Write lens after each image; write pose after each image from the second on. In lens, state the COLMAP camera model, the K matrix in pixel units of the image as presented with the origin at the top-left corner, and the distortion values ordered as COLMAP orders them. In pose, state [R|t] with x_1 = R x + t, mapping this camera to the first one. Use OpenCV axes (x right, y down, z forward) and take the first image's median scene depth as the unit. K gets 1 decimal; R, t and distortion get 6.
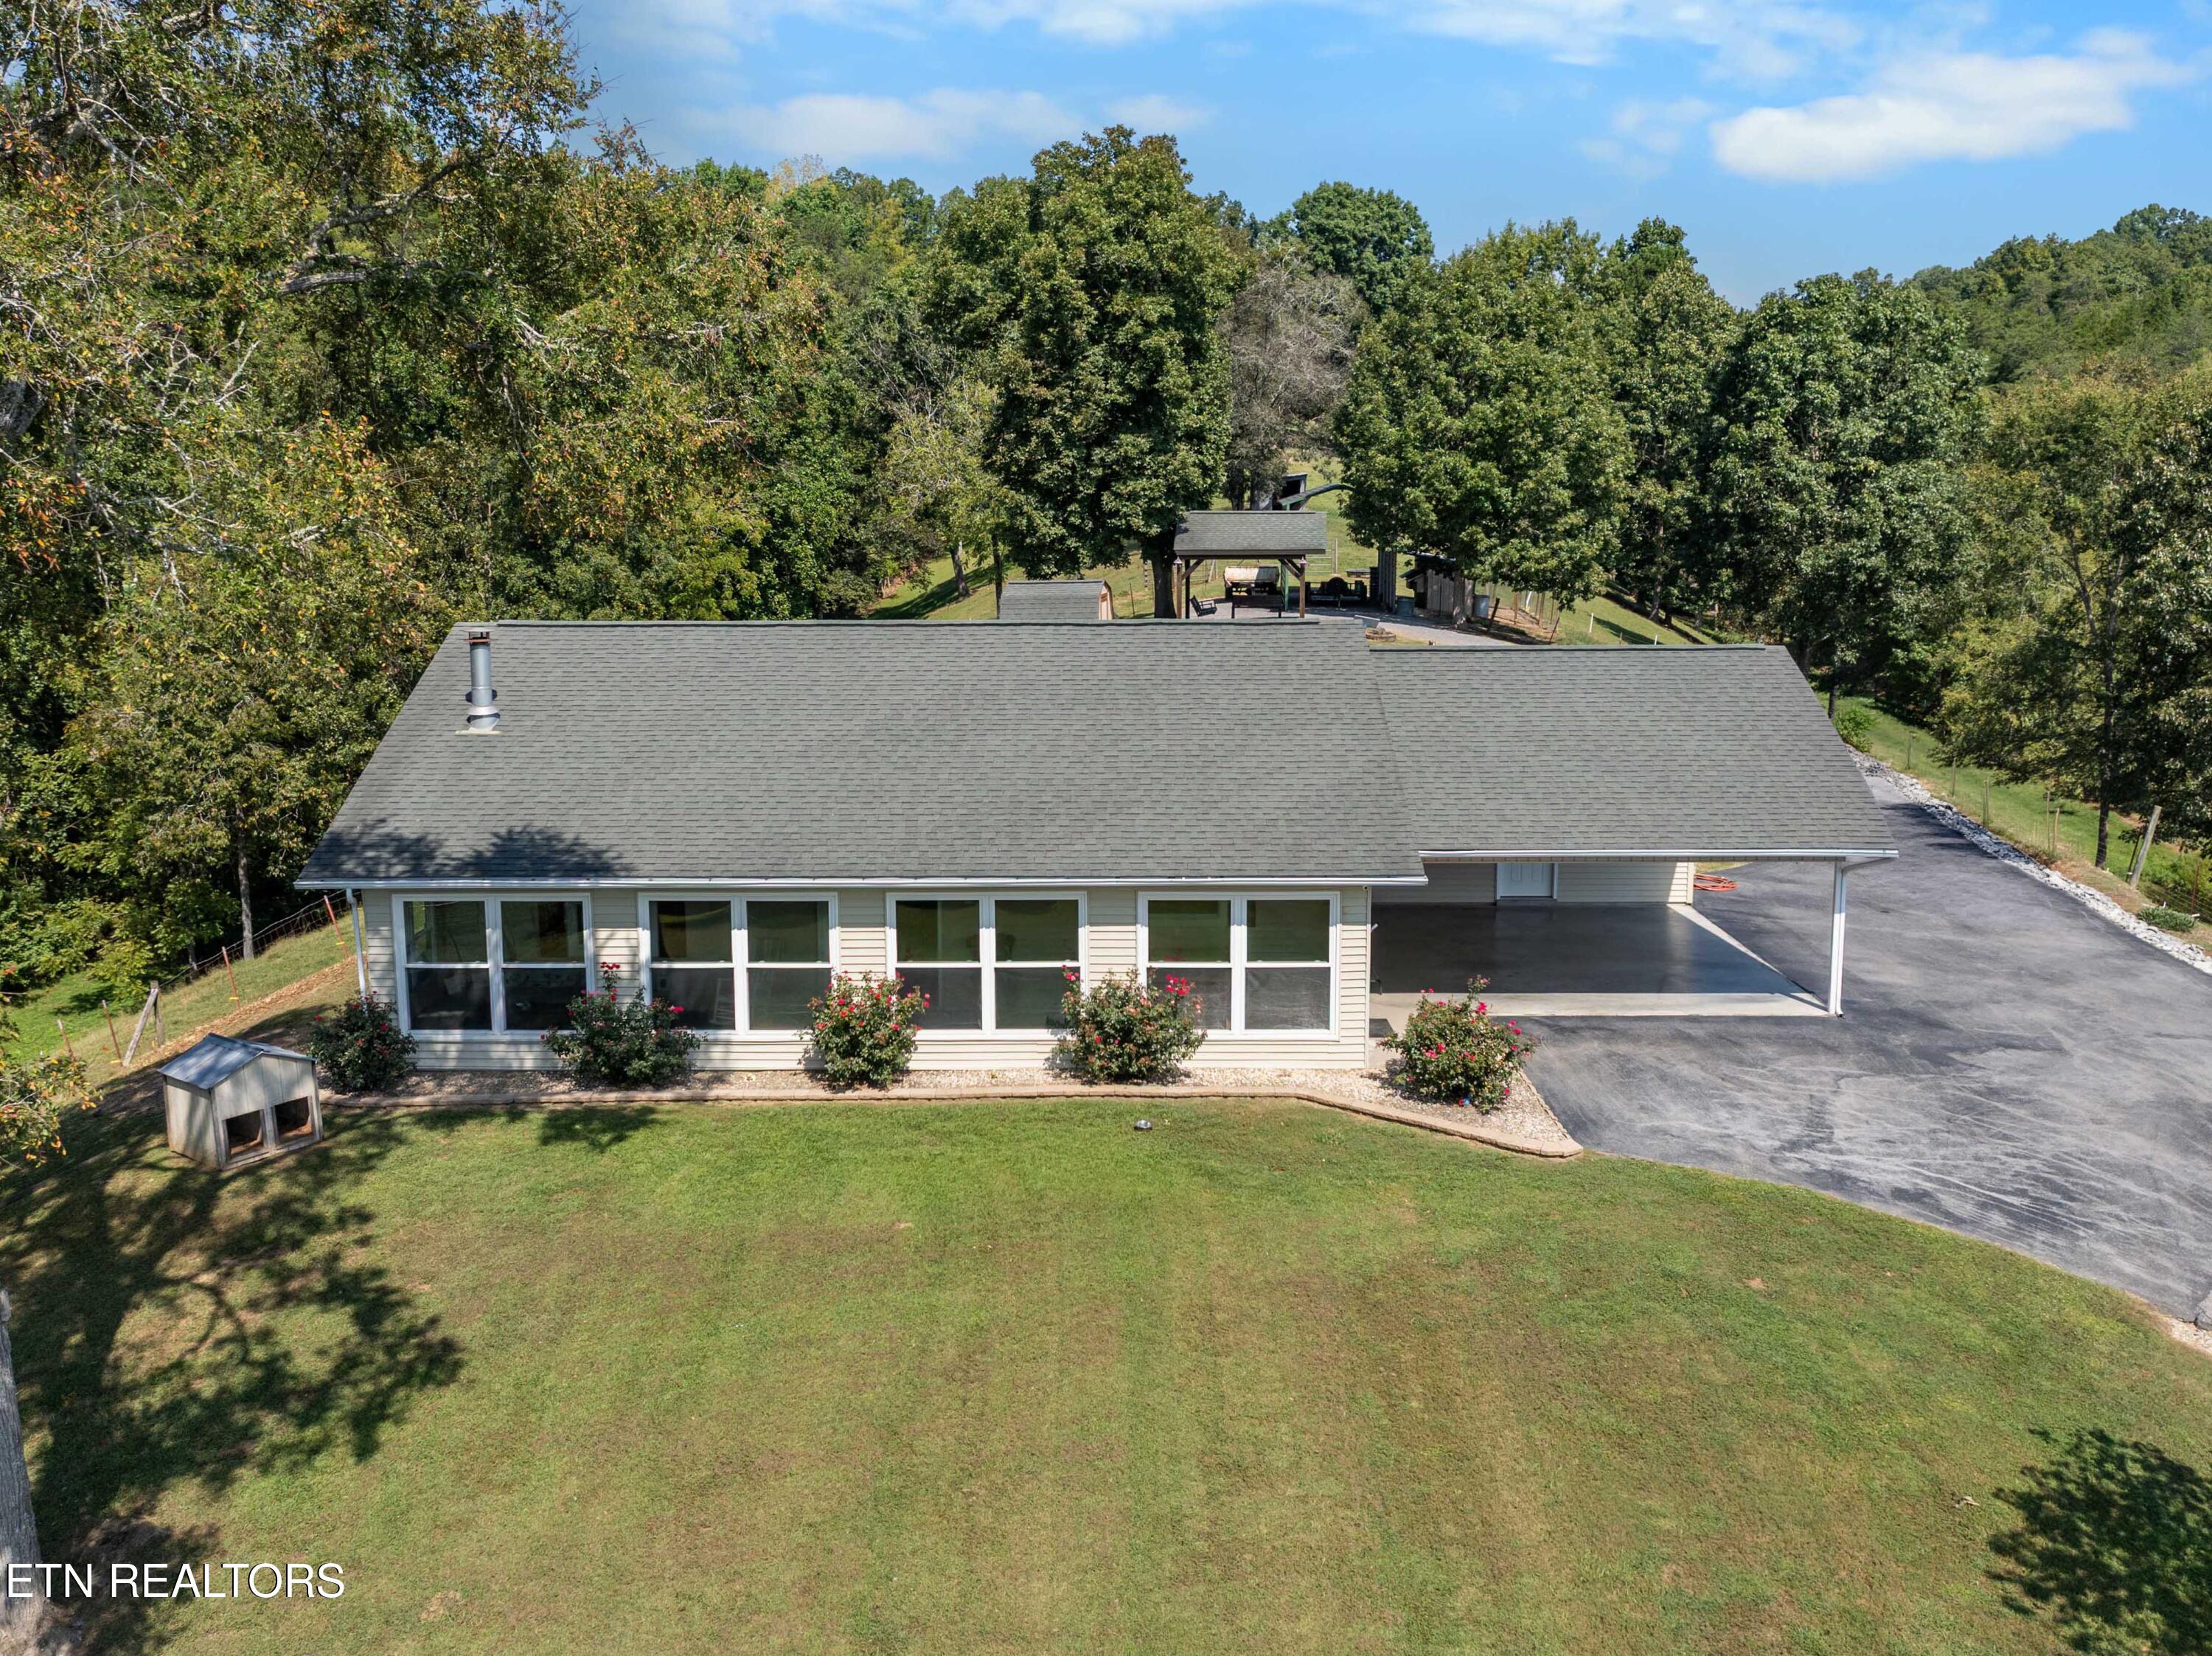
lens RADIAL K [[1961.4, 0, 1076.2], [0, 1961.4, 753.9], [0, 0, 1]] dist [-0.025423, -0.039014]
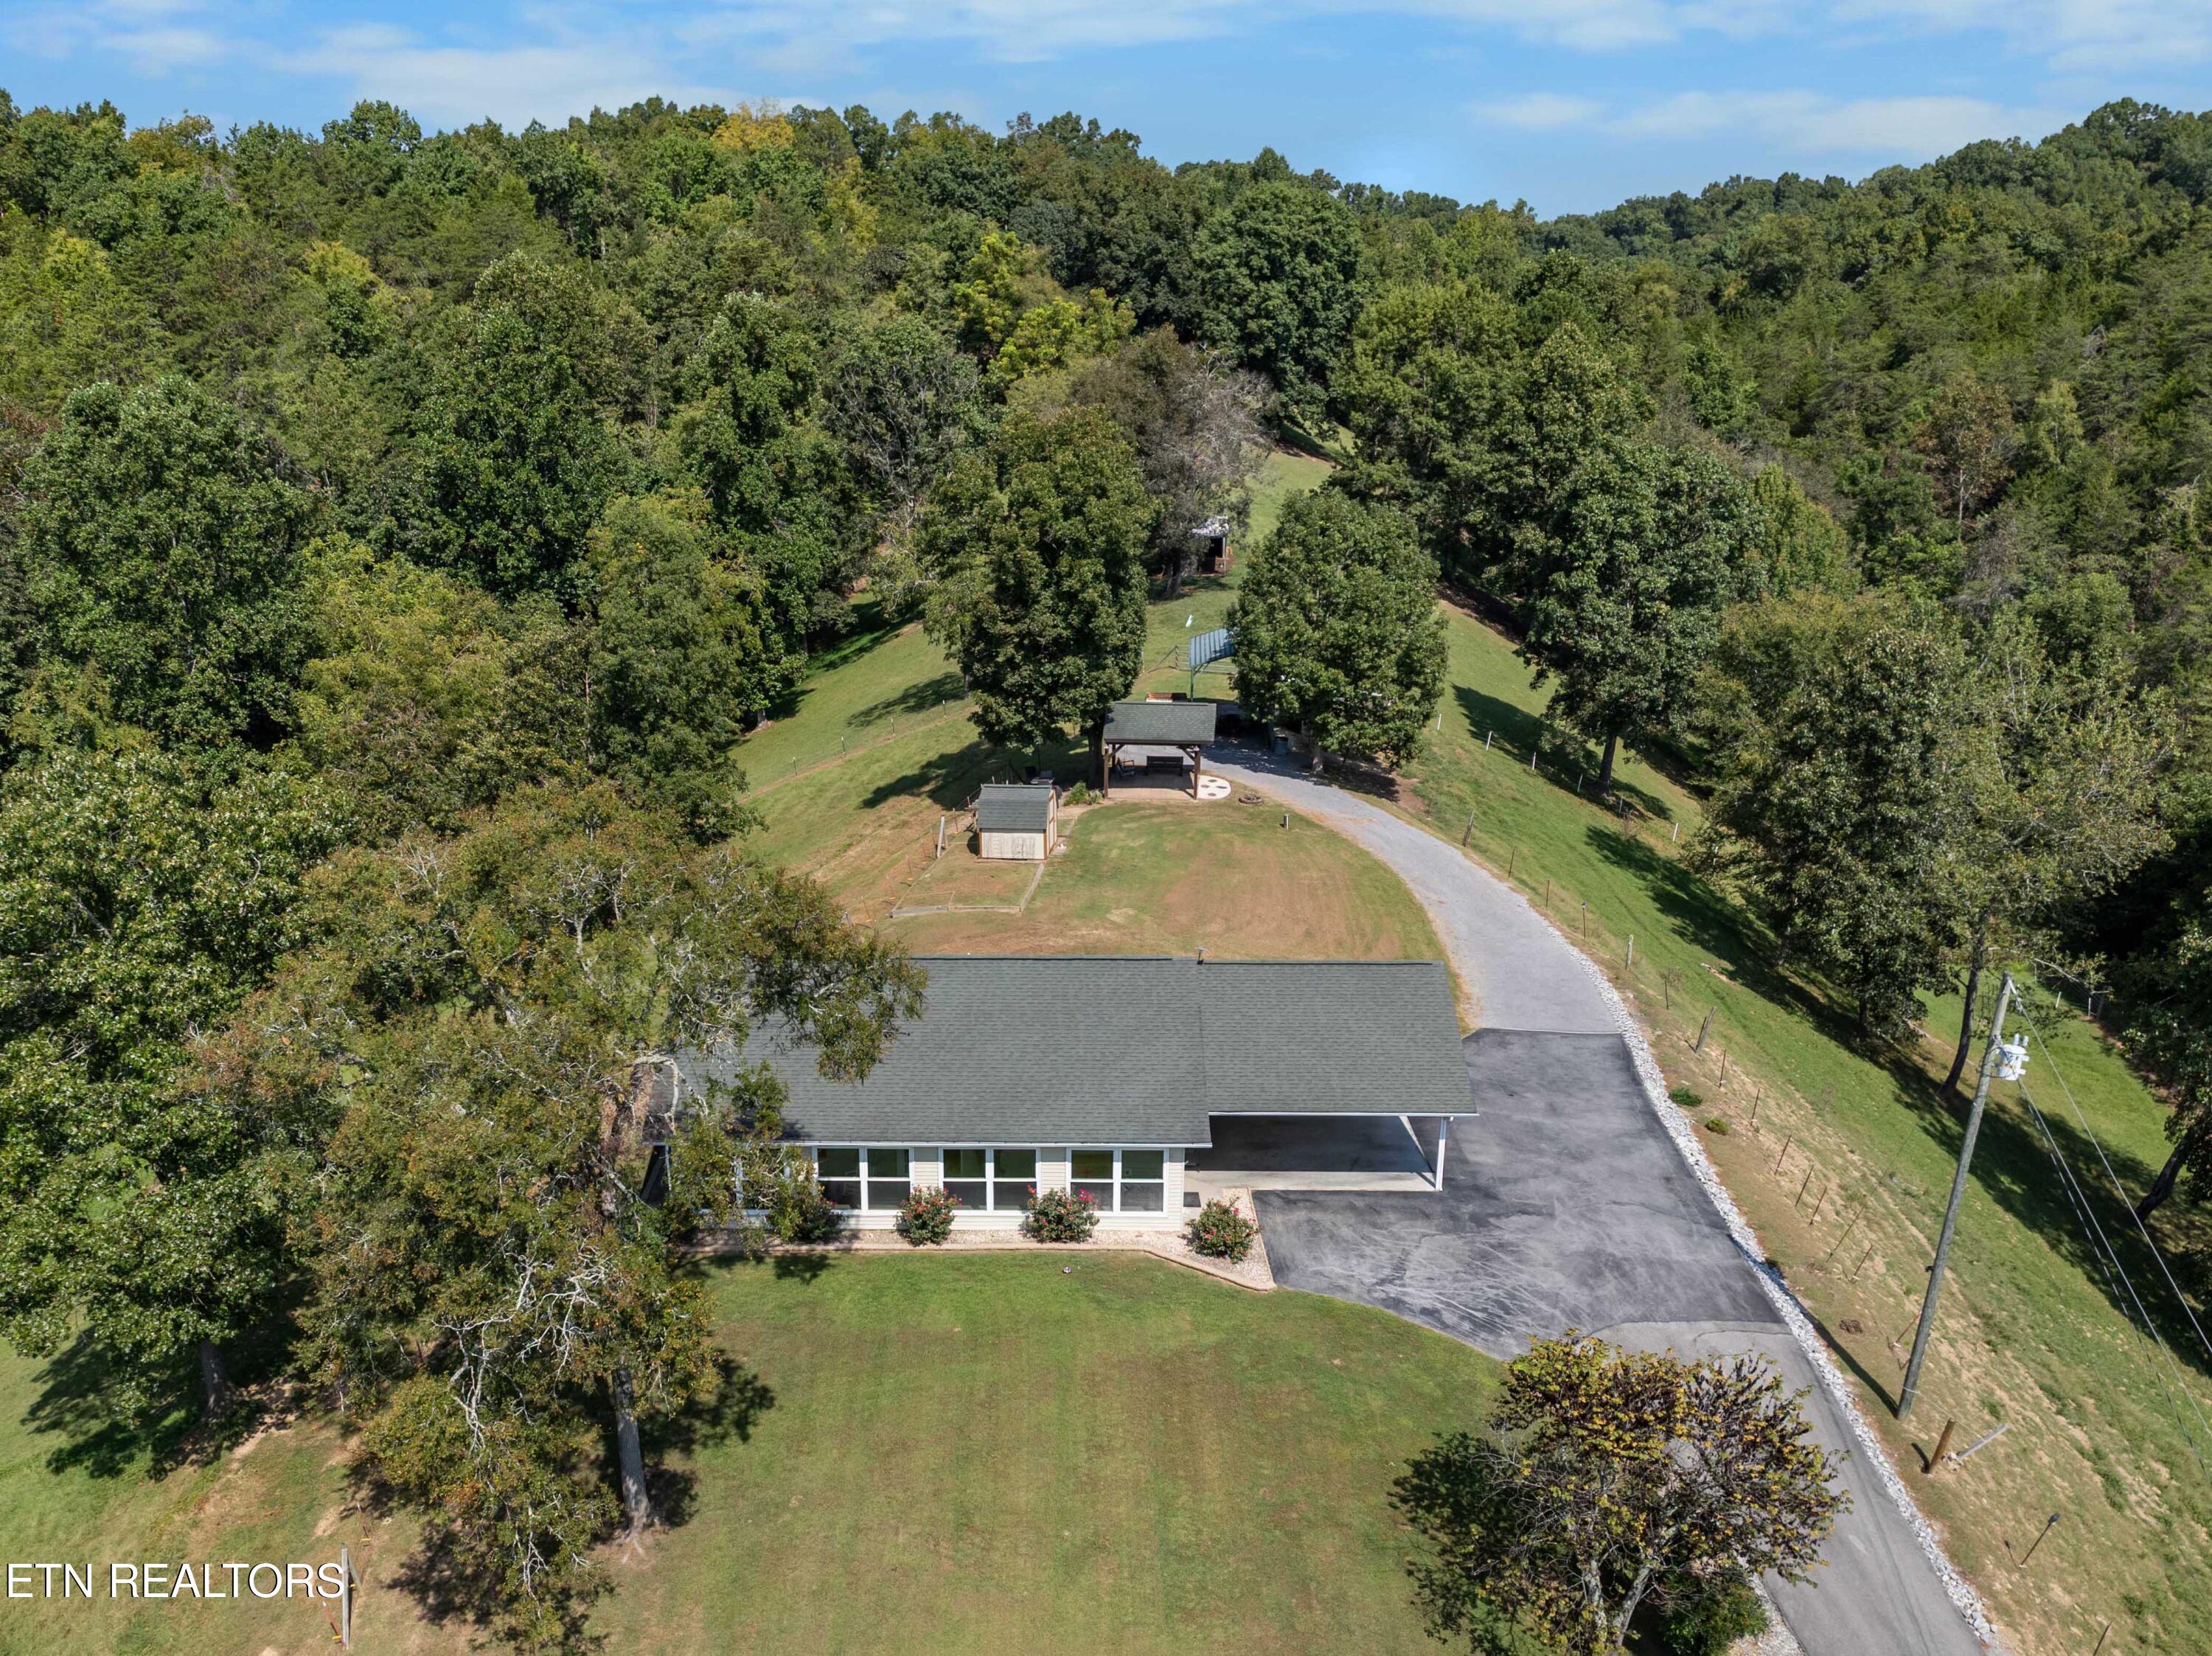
lens RADIAL K [[1961.4, 0, 1016.0], [0, 1961.4, 1007.3], [0, 0, 1]] dist [-0.020865, -0.026478]
pose [[0.999986, 0.004163, -0.003116, -0.013323], [-0.003453, 0.979658, 0.200646, -0.456126], [0.003888, -0.200632, 0.979659, -0.891142]]
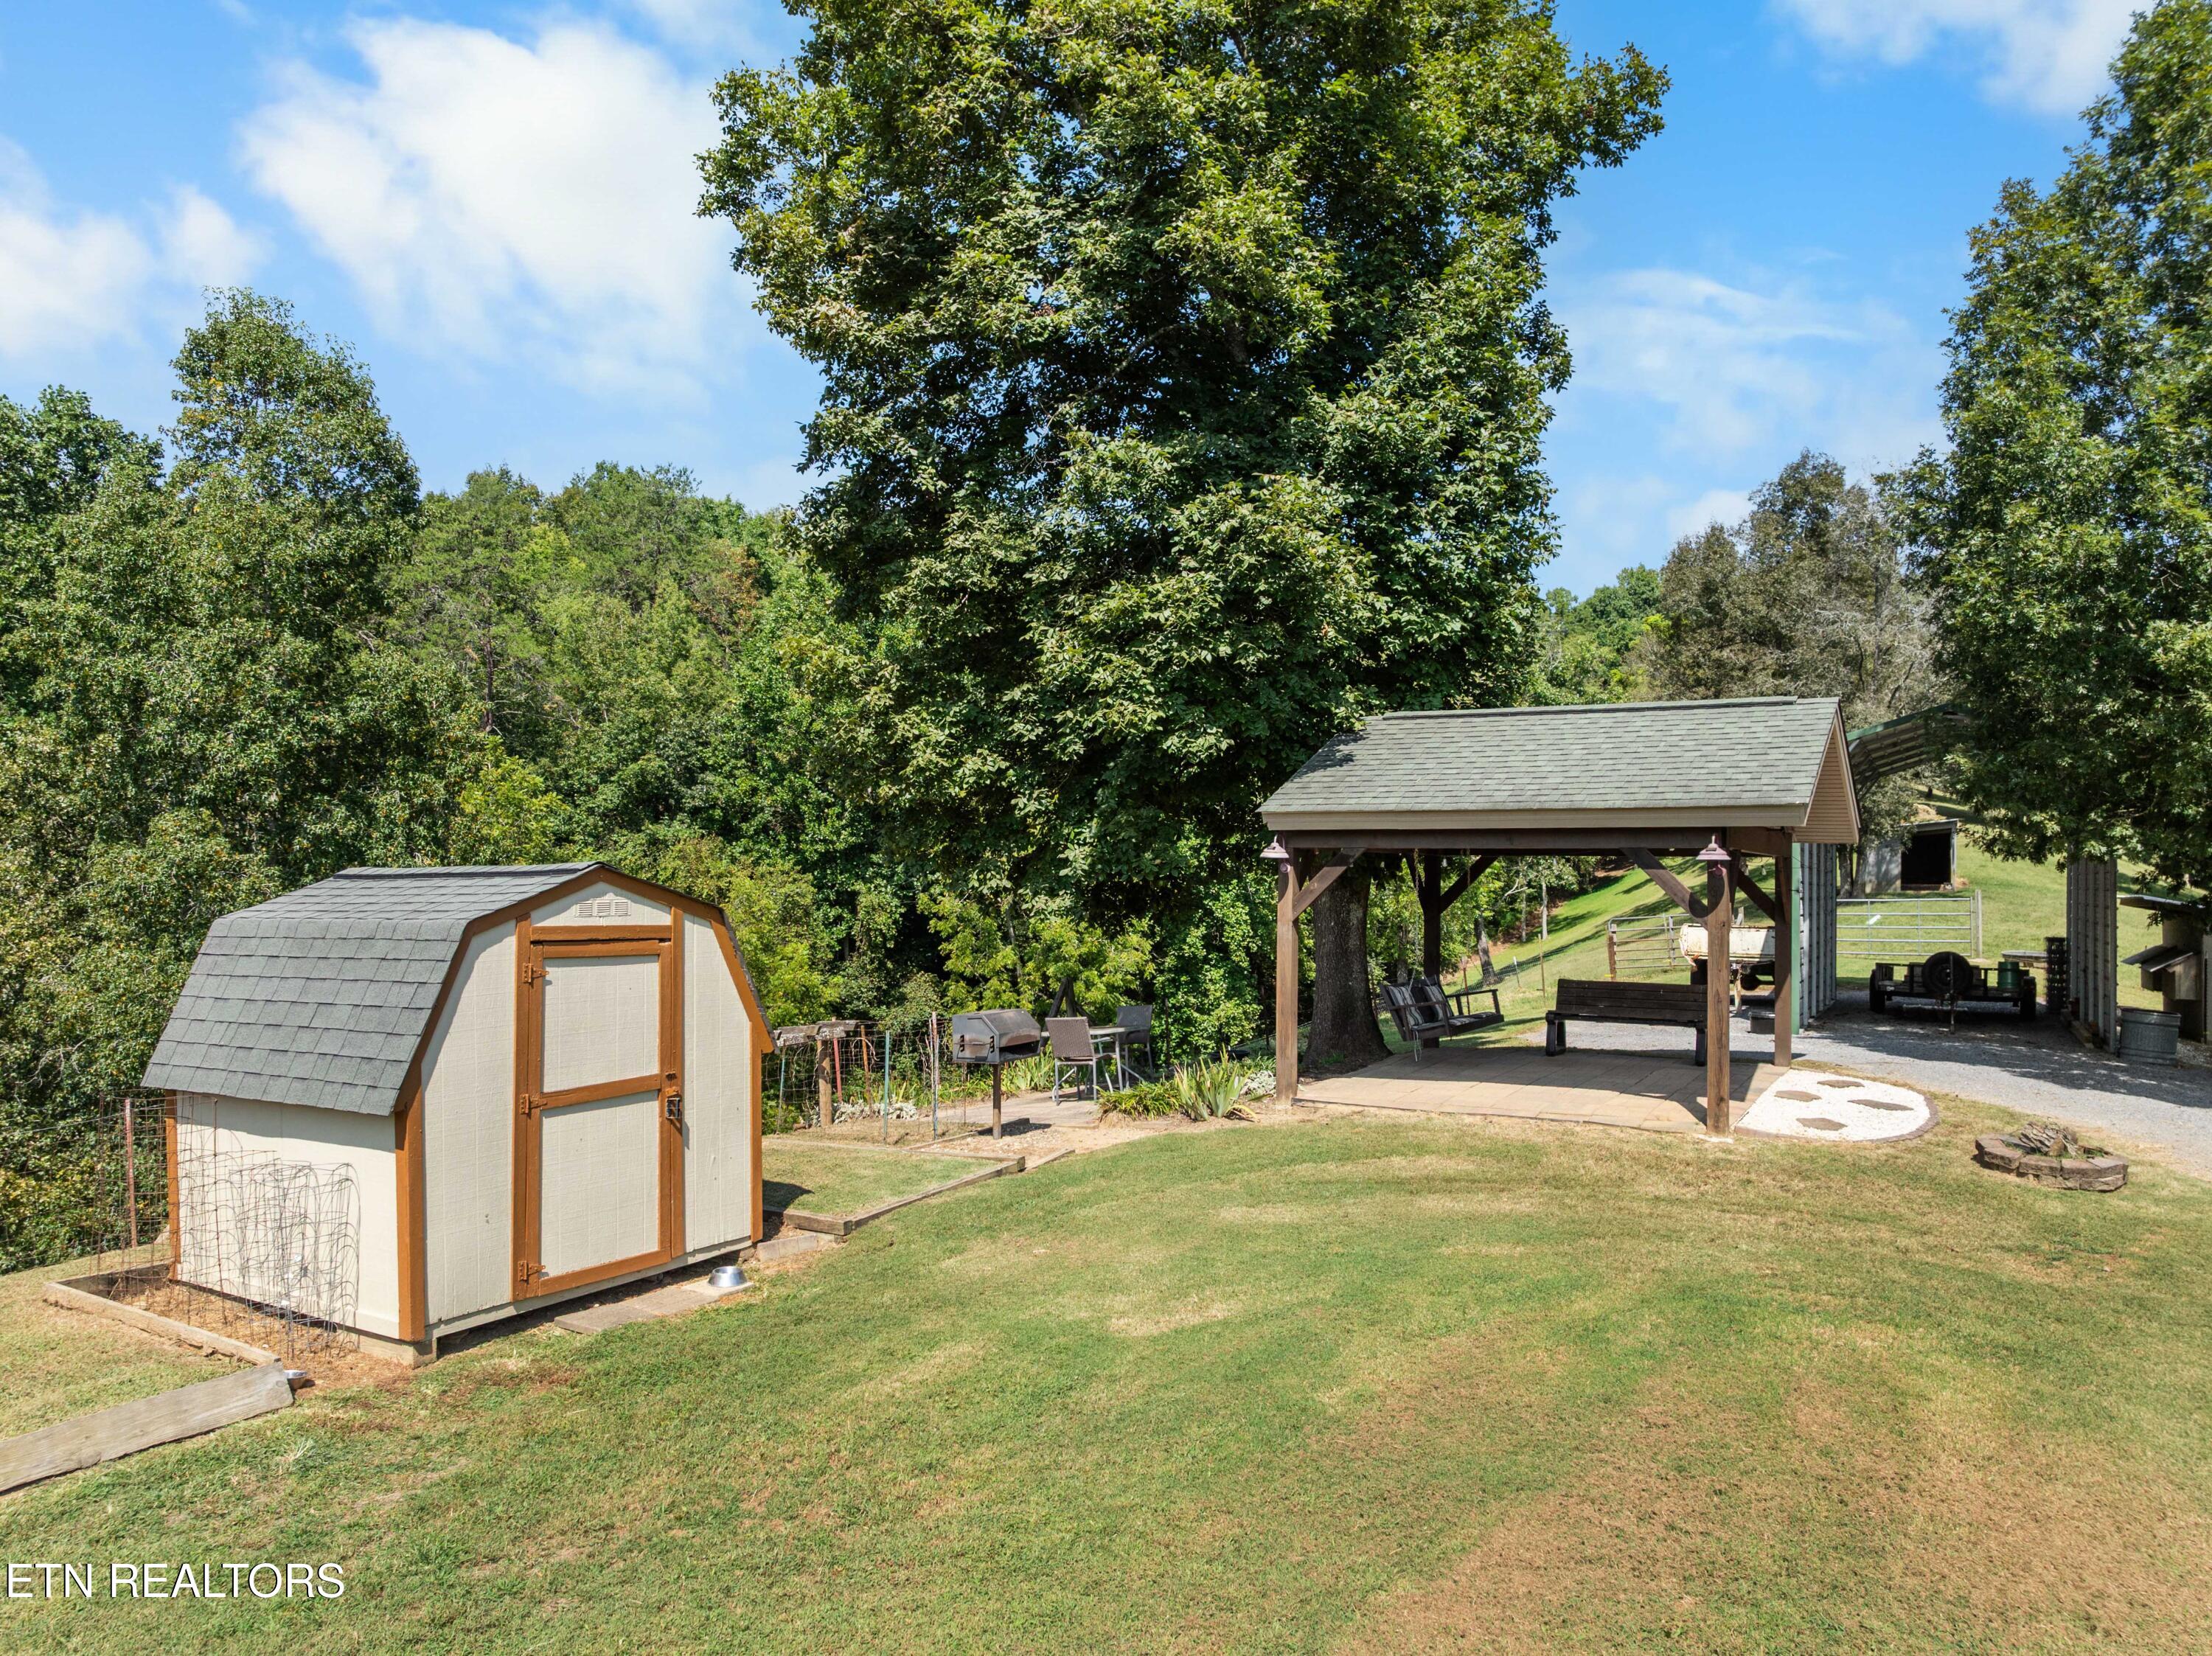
lens RADIAL K [[1583.2, 0, 1113.4], [0, 1583.2, 834.8], [0, 0, 1]] dist [-0.037156, -0.004221]
pose [[0.920022, 0.011119, -0.391708, 0.288753], [-0.079463, 0.984123, -0.158703, -0.142452], [0.383725, 0.177137, 0.906299, 1.817324]]
